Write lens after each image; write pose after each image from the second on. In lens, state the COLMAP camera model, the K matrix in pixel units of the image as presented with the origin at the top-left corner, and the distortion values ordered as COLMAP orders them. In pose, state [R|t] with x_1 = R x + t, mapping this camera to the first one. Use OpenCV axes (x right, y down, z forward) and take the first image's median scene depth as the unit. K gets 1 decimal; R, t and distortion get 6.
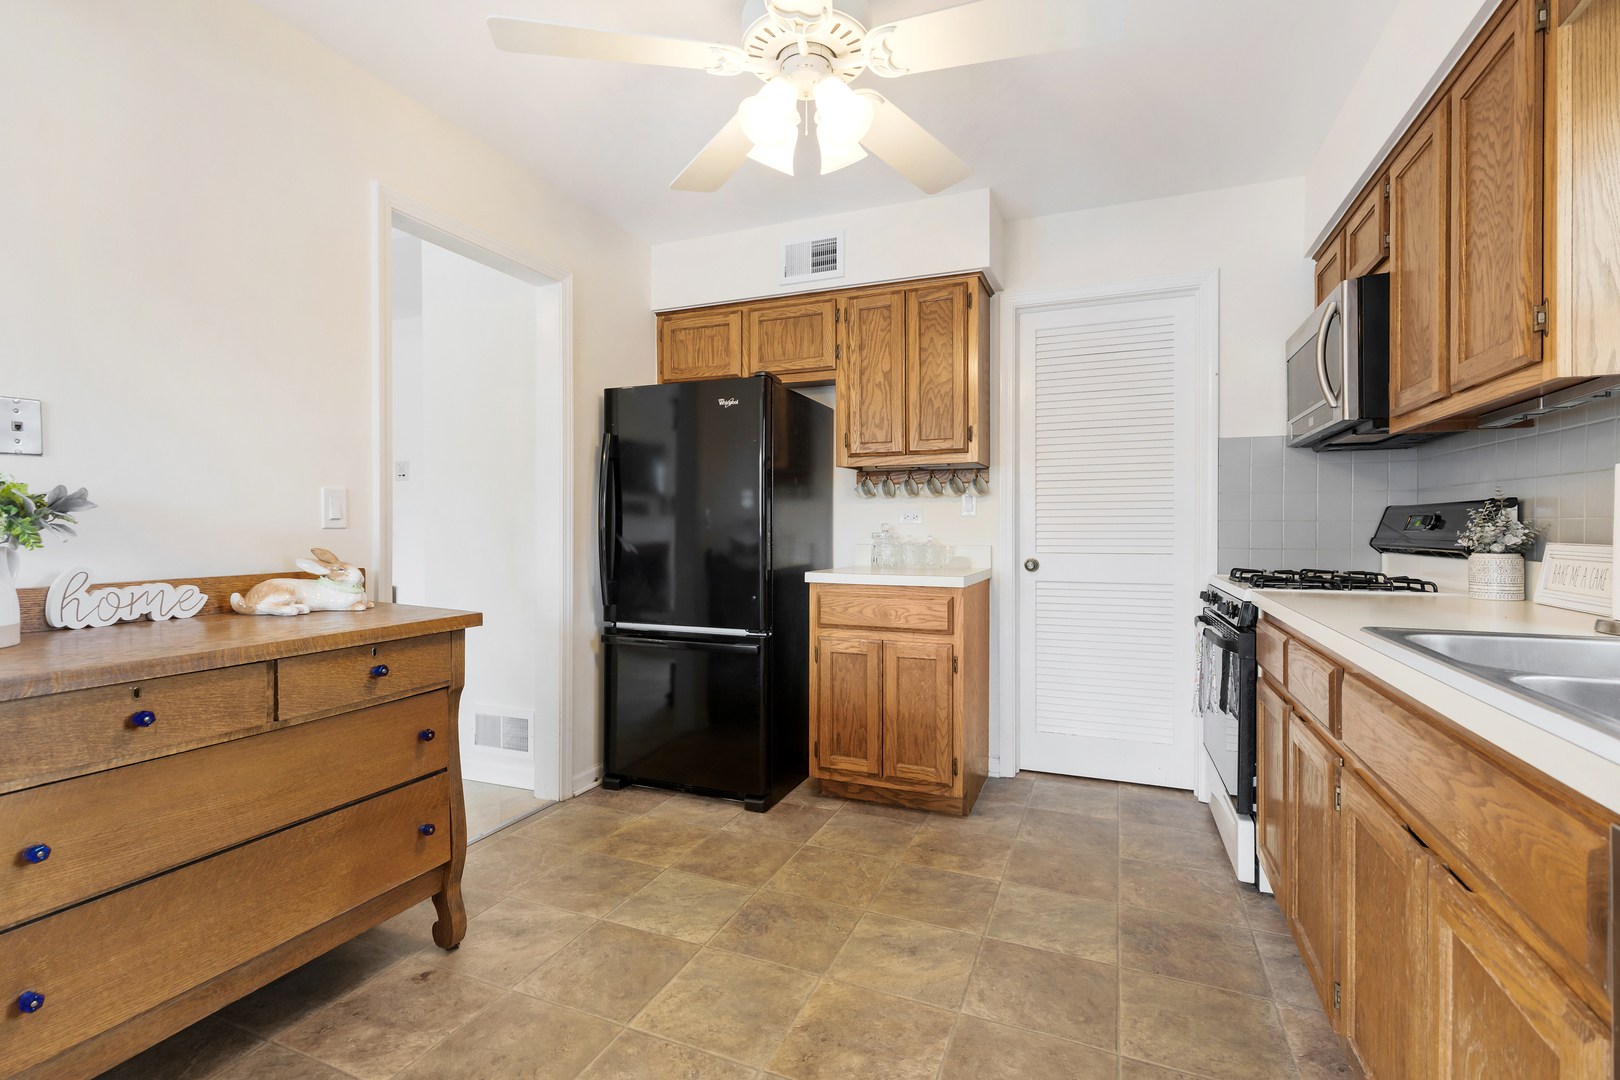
lens RADIAL K [[747.4, 0, 810.0], [0, 747.4, 540.0], [0, 0, 1]] dist [0.001955, 0.000166]
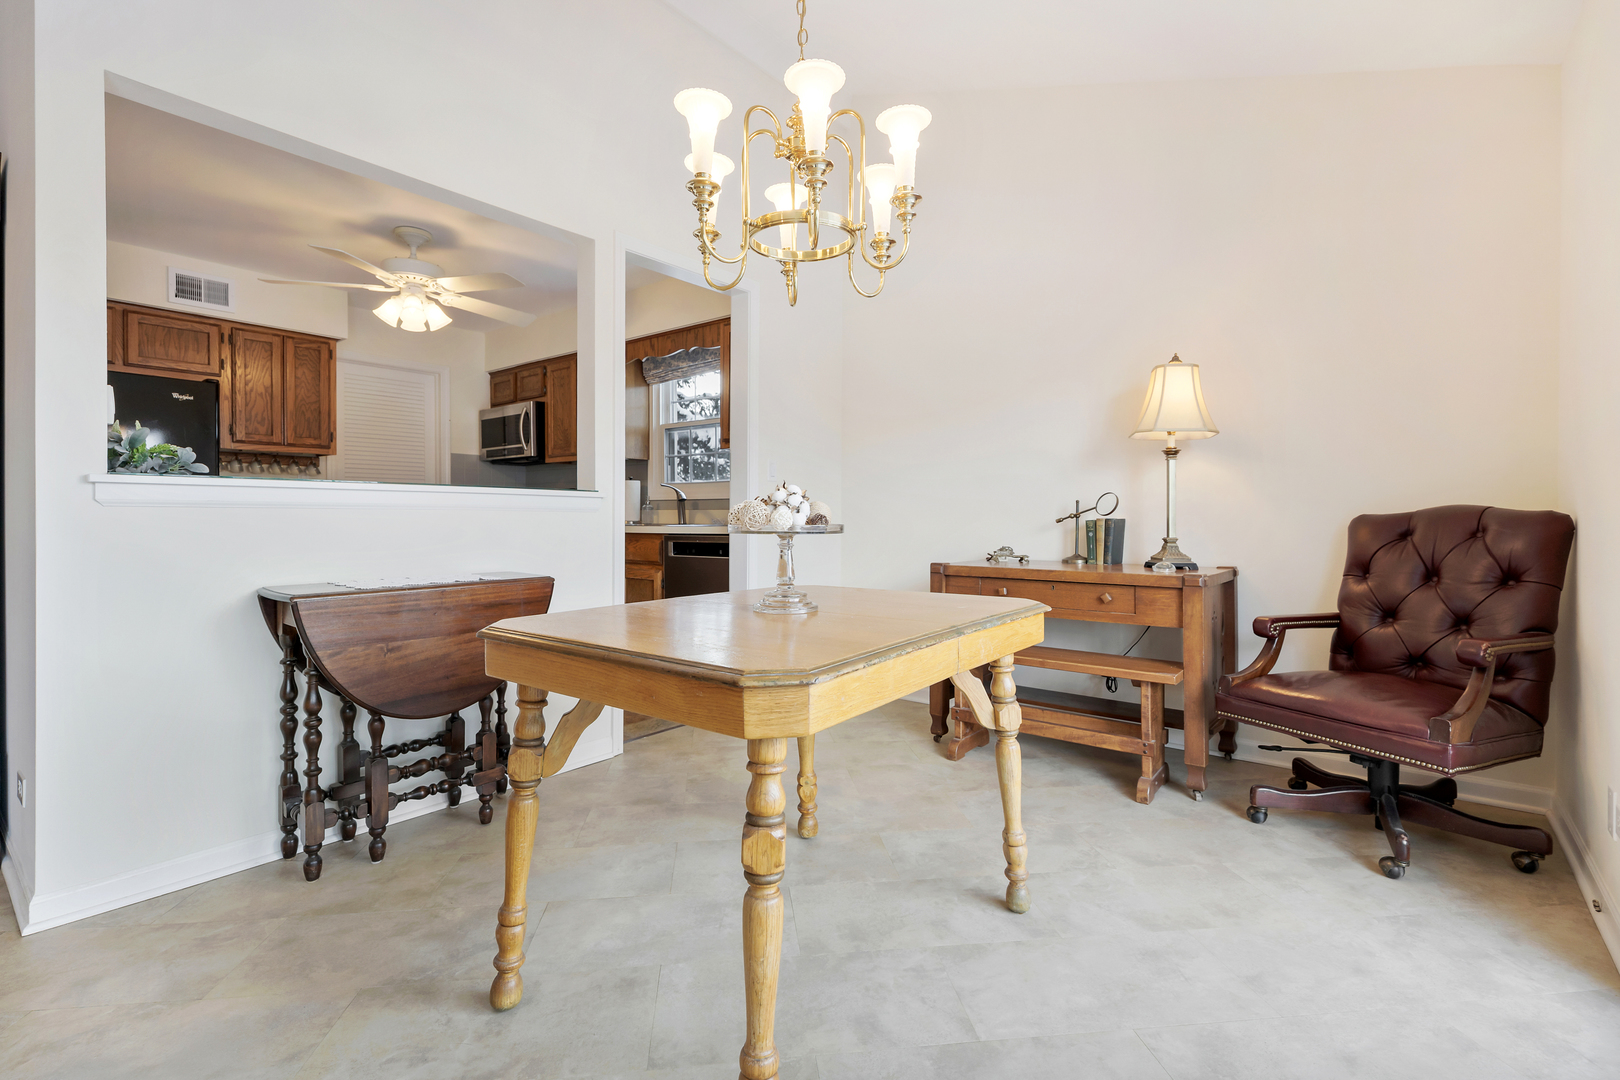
lens RADIAL K [[739.5, 0, 826.3], [0, 739.5, 525.6], [0, 0, 1]] dist [0.002126, -0.000055]
pose [[0.273354, -0.010051, 0.961861, -1.078028], [0.011818, 0.999905, 0.007090, 0.052127], [-0.961841, 0.009430, 0.273447, -0.478829]]
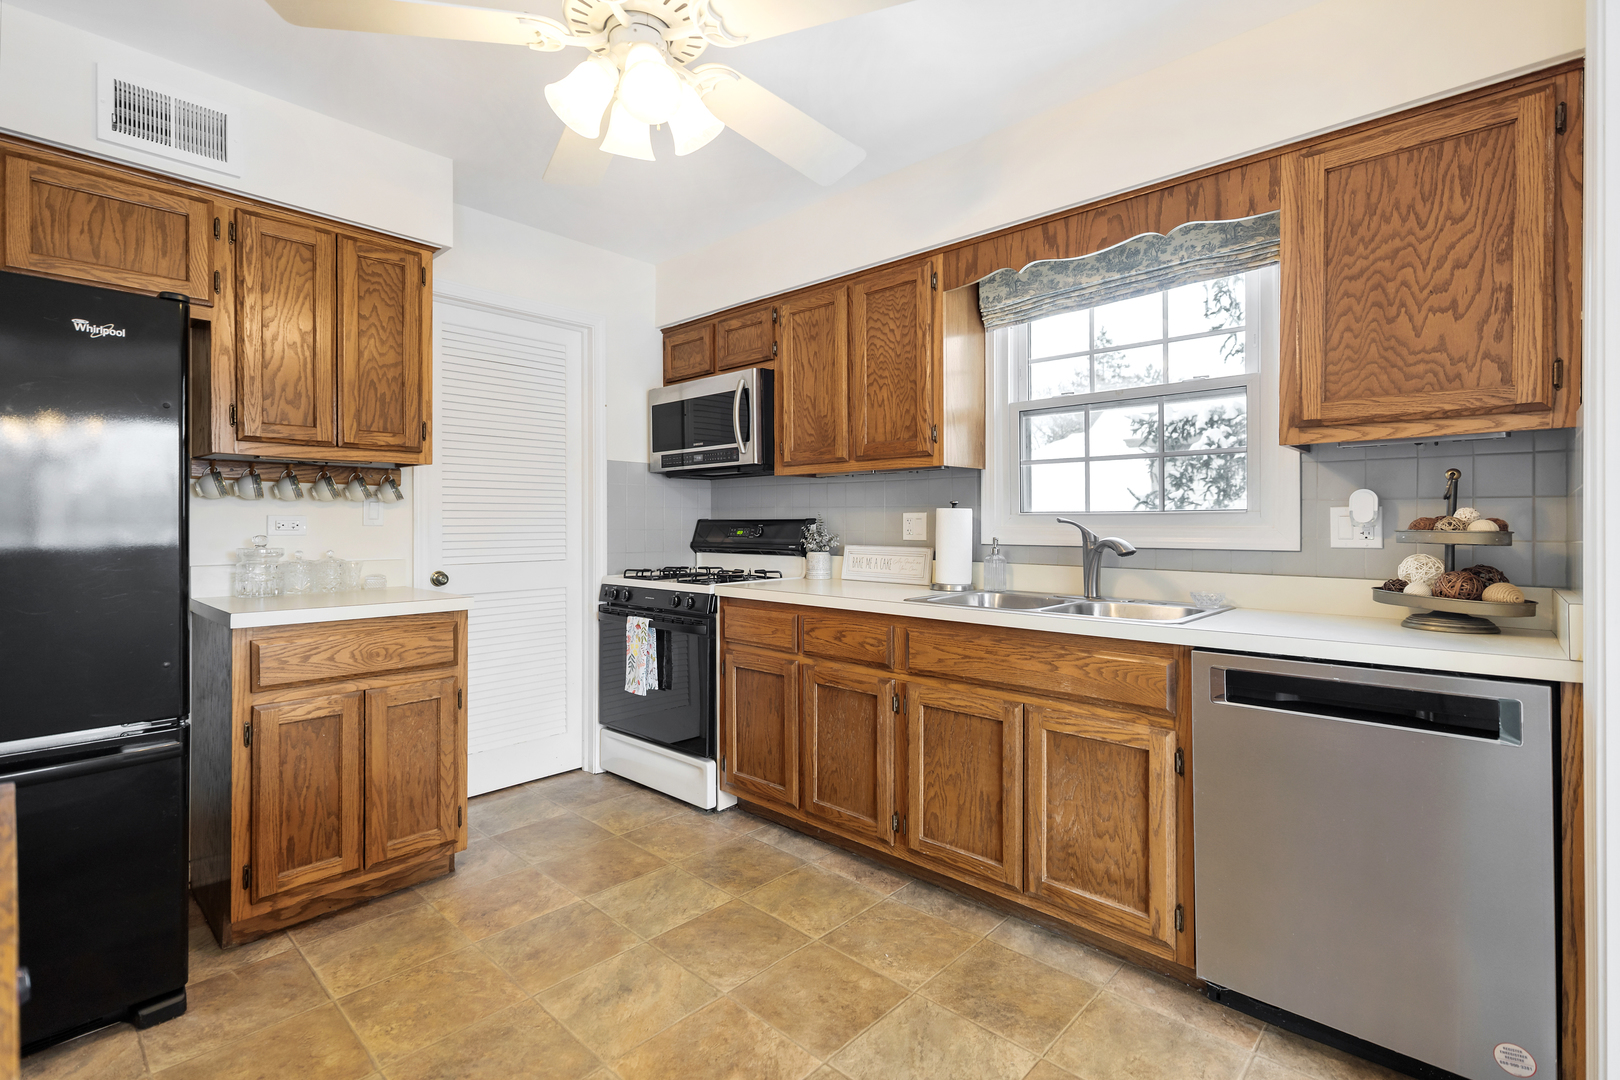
lens RADIAL K [[739.5, 0, 826.3], [0, 739.5, 525.6], [0, 0, 1]] dist [0.002126, -0.000055]
pose [[0.335505, -0.002833, 0.942034, -0.454014], [0.014006, 0.999900, -0.001981, -0.026259], [-0.941934, 0.013858, 0.335512, 0.293019]]
